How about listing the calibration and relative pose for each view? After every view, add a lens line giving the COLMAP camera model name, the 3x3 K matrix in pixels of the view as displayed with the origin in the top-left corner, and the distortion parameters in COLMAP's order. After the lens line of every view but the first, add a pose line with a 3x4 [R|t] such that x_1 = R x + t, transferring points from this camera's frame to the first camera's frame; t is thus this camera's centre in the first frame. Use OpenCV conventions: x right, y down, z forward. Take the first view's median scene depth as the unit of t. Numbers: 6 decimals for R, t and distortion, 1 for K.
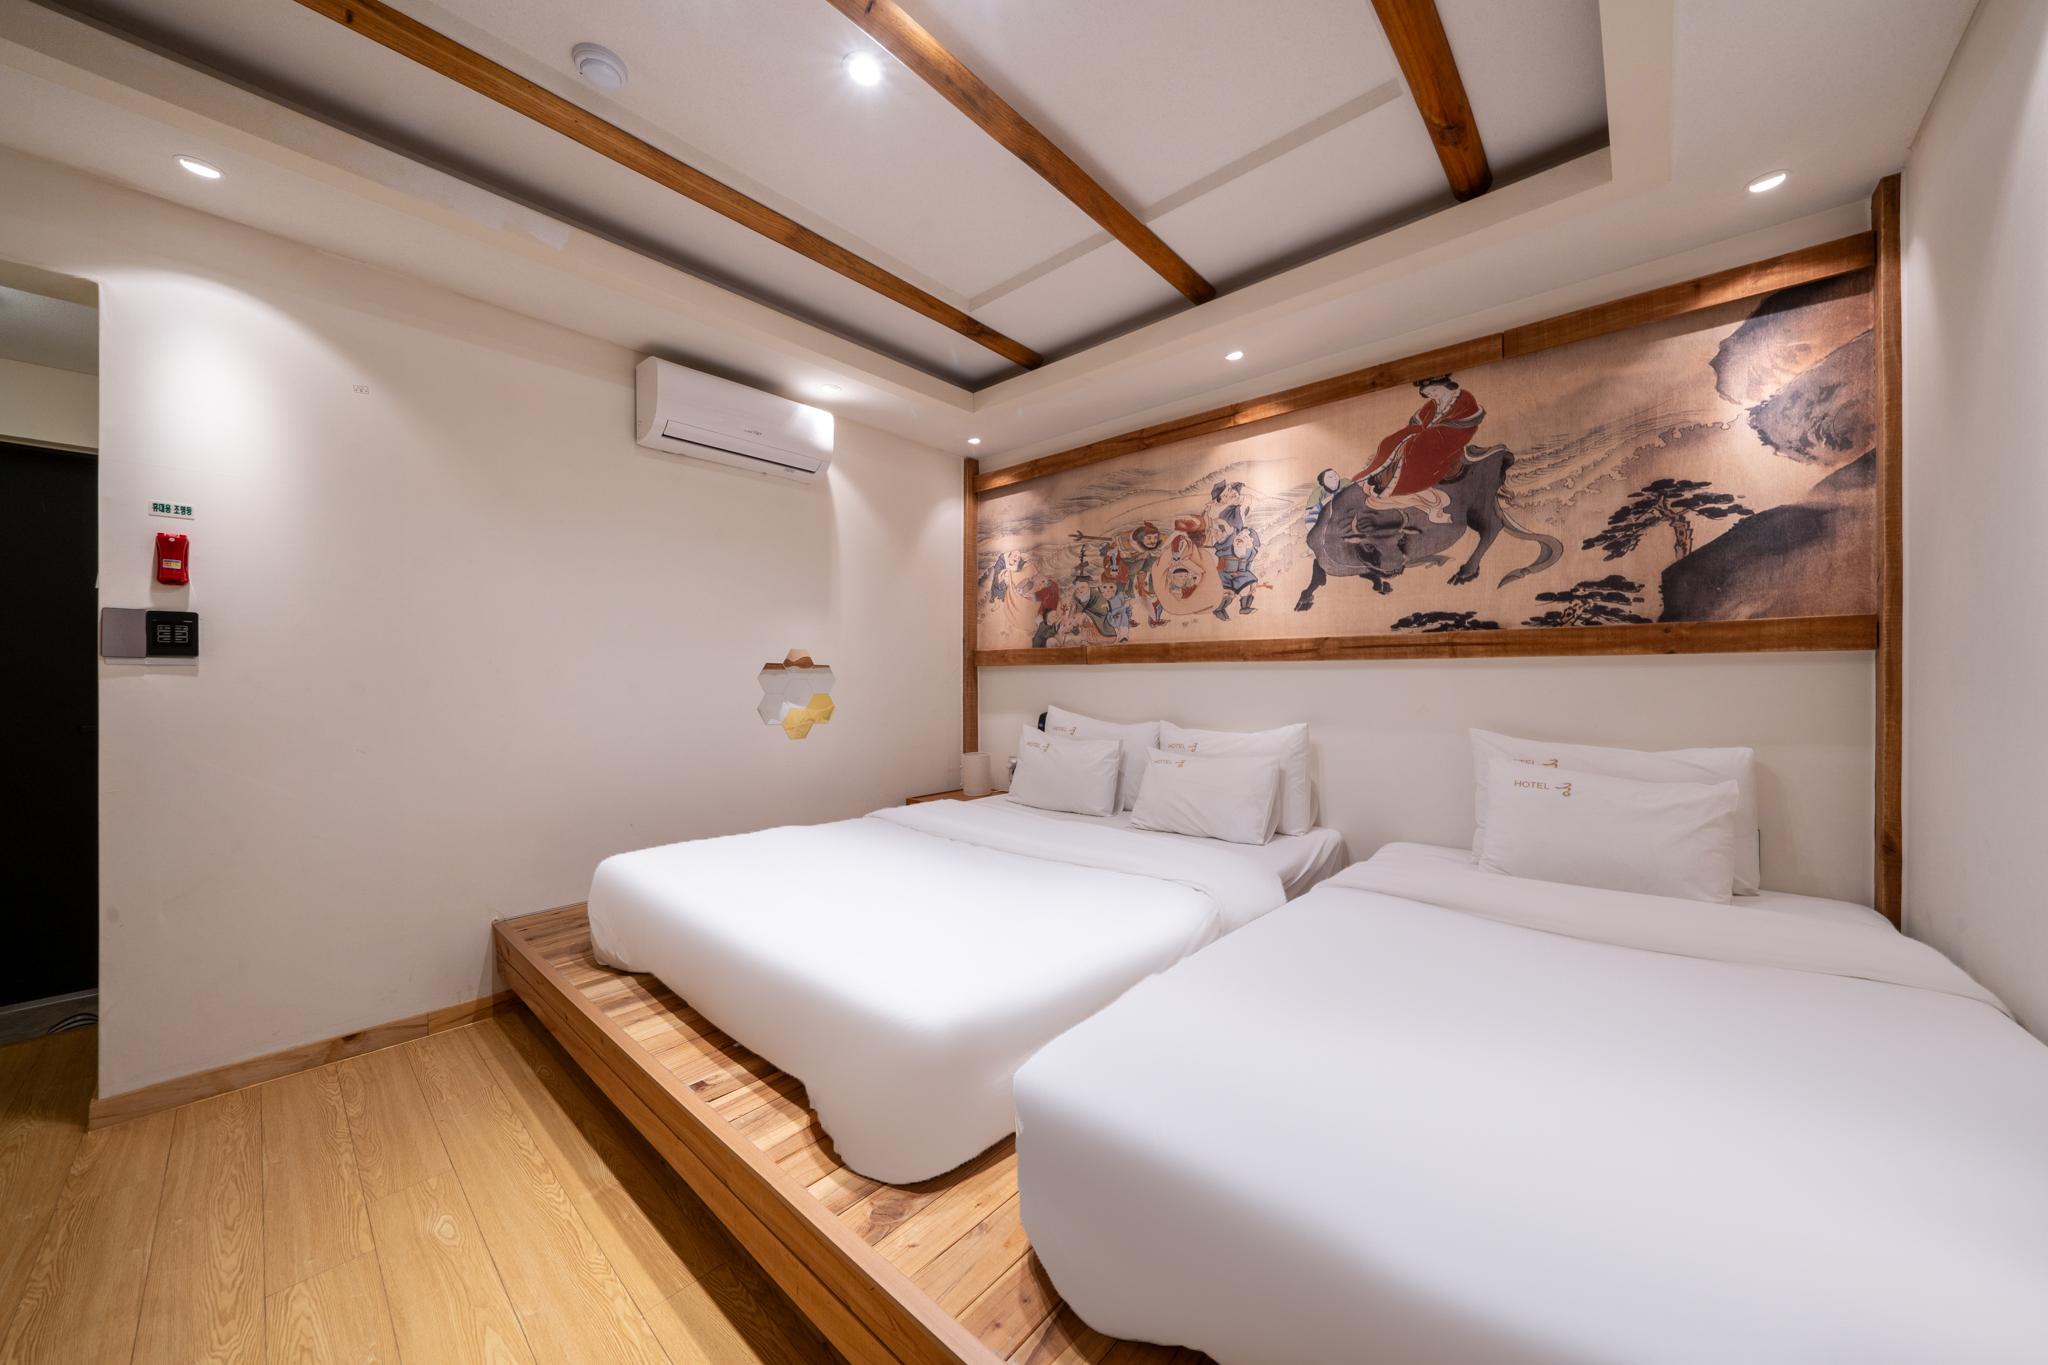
lens RADIAL K [[702.7, 0, 1025.7], [0, 702.7, 672.5], [0, 0, 1]] dist [-0.002333, -0.001211]
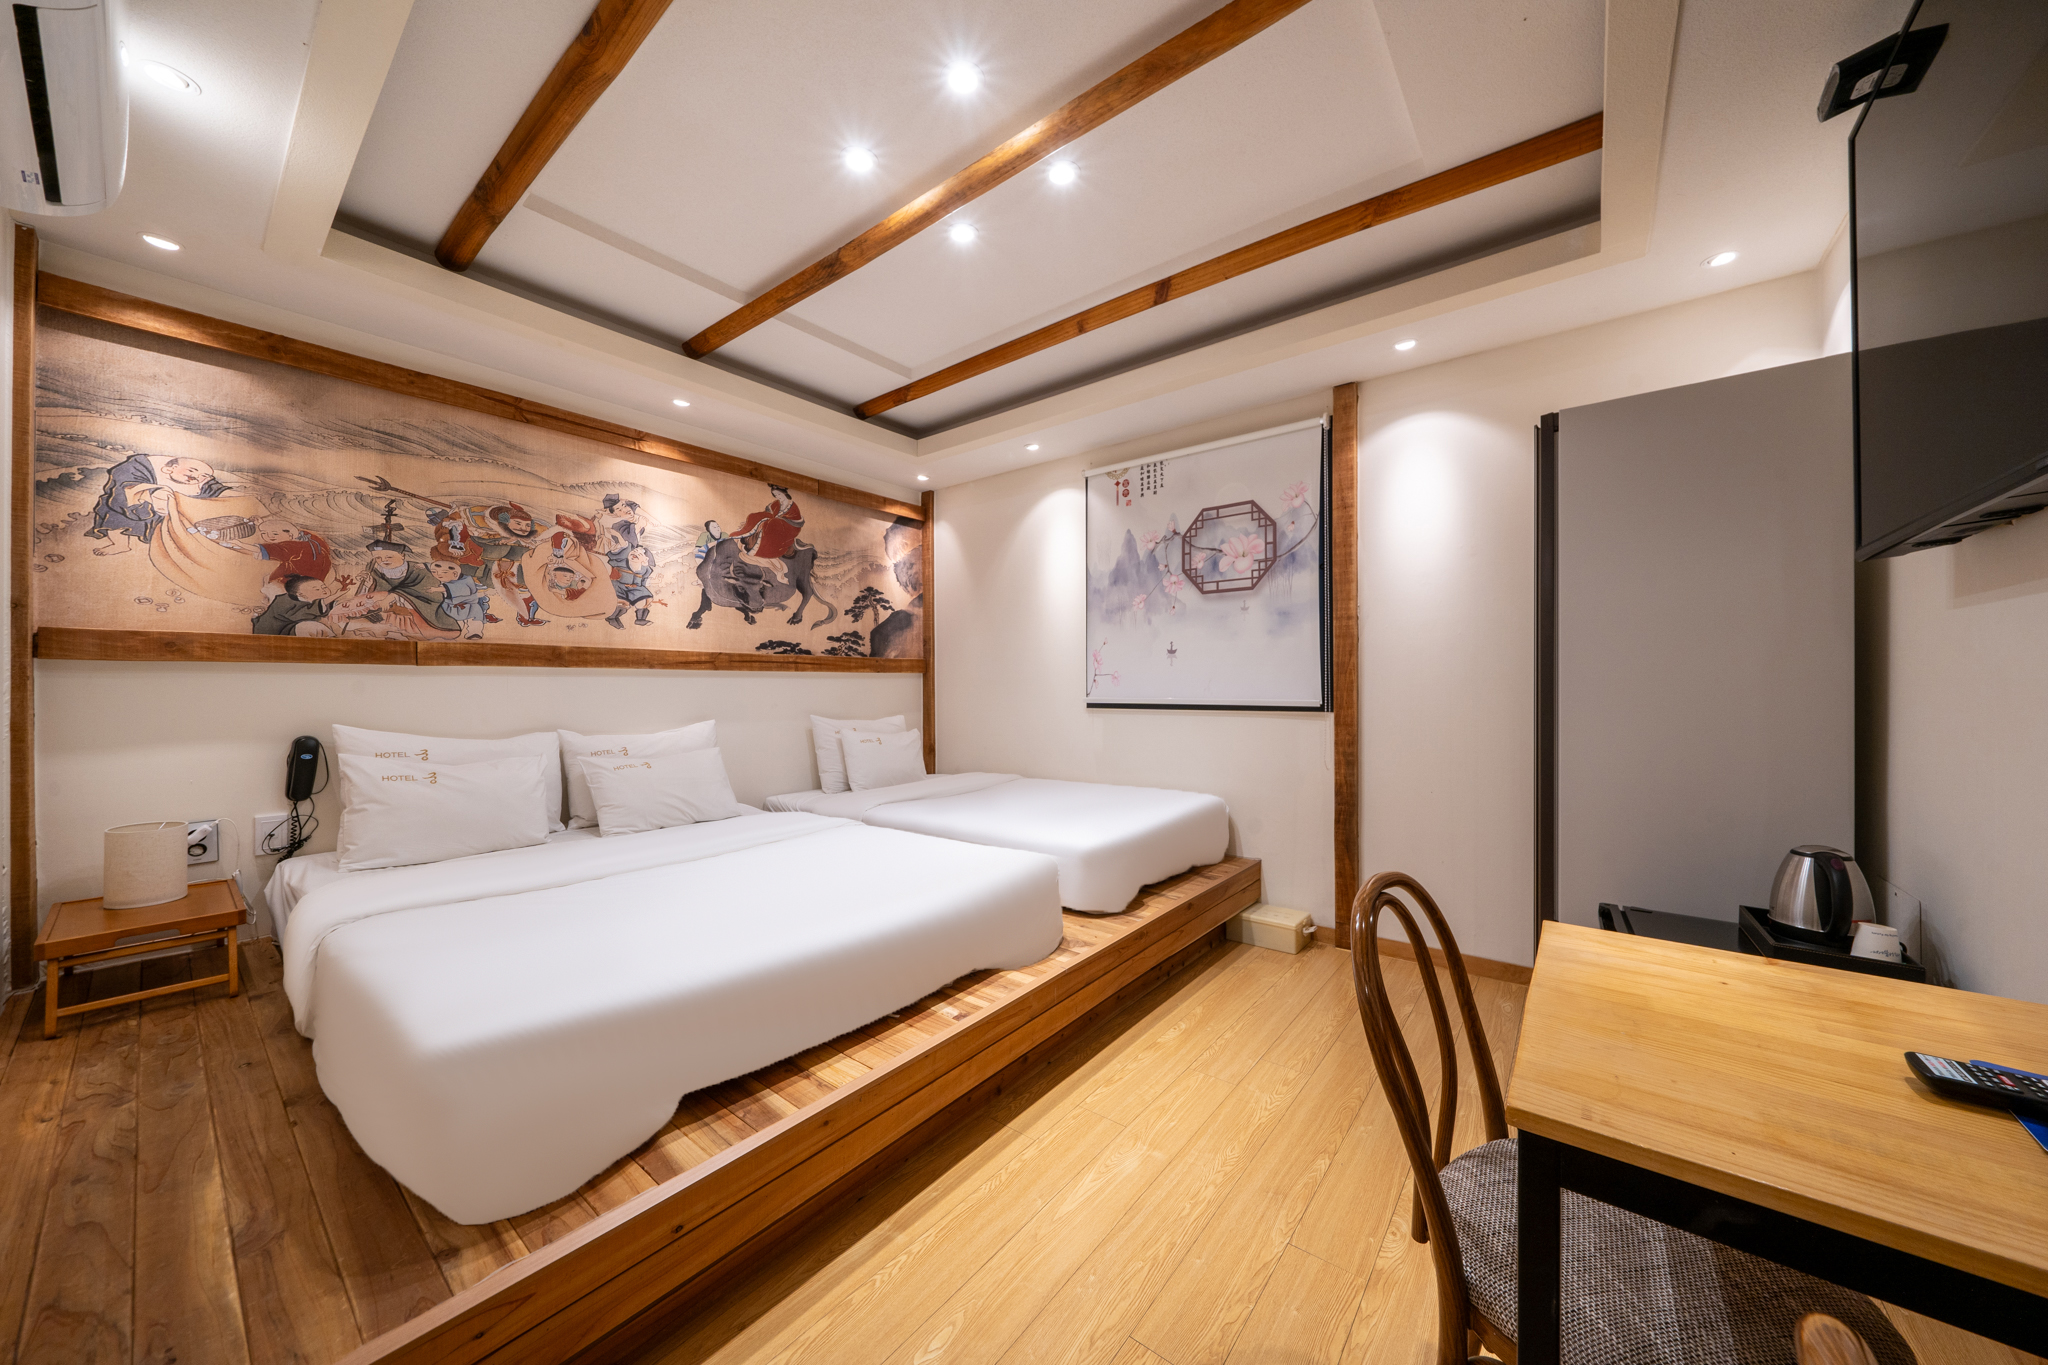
lens RADIAL K [[702.7, 0, 1019.0], [0, 702.7, 679.8], [0, 0, 1]] dist [-0.002333, -0.001211]
pose [[-0.041625, 0.005165, 0.999120, -0.872609], [-0.012865, 0.999901, -0.005705, 0.000975], [-0.999050, -0.013091, -0.041554, 0.492379]]
